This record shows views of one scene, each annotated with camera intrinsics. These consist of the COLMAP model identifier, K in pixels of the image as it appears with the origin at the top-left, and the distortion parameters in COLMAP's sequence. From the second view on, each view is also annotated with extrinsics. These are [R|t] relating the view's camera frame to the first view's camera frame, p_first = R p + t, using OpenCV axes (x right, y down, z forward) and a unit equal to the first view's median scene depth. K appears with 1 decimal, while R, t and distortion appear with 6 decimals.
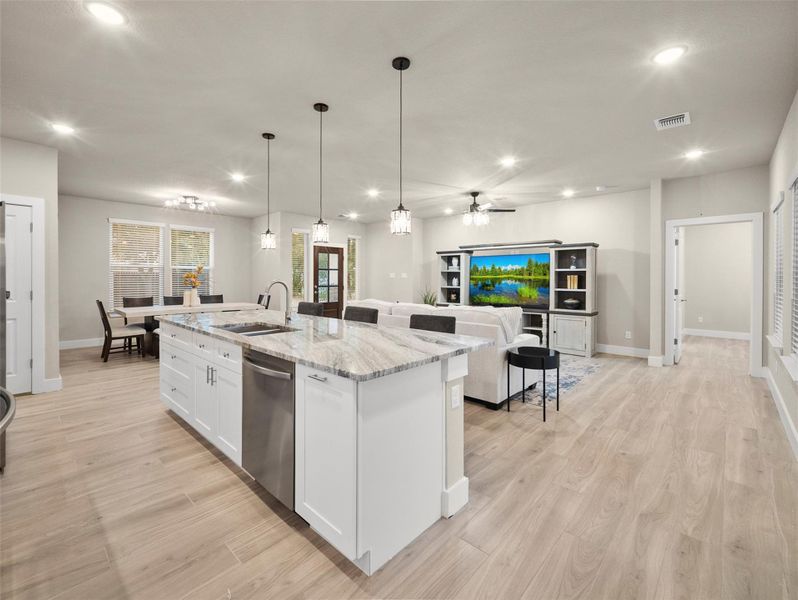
lens RADIAL K [[361.7, 0, 406.9], [0, 361.7, 275.2], [0, 0, 1]] dist [-0.002975, 0.000284]
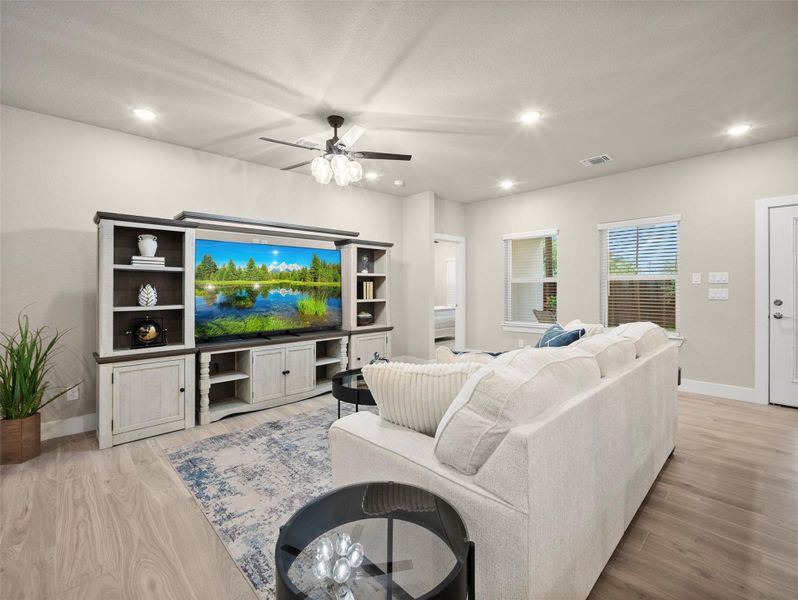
lens RADIAL K [[361.7, 0, 394.8], [0, 361.7, 286.3], [0, 0, 1]] dist [-0.002975, 0.000284]
pose [[0.076955, 0.005450, 0.997020, -0.290039], [0.001403, 0.999983, -0.005575, 0.013670], [-0.997034, 0.001828, 0.076946, 0.791529]]
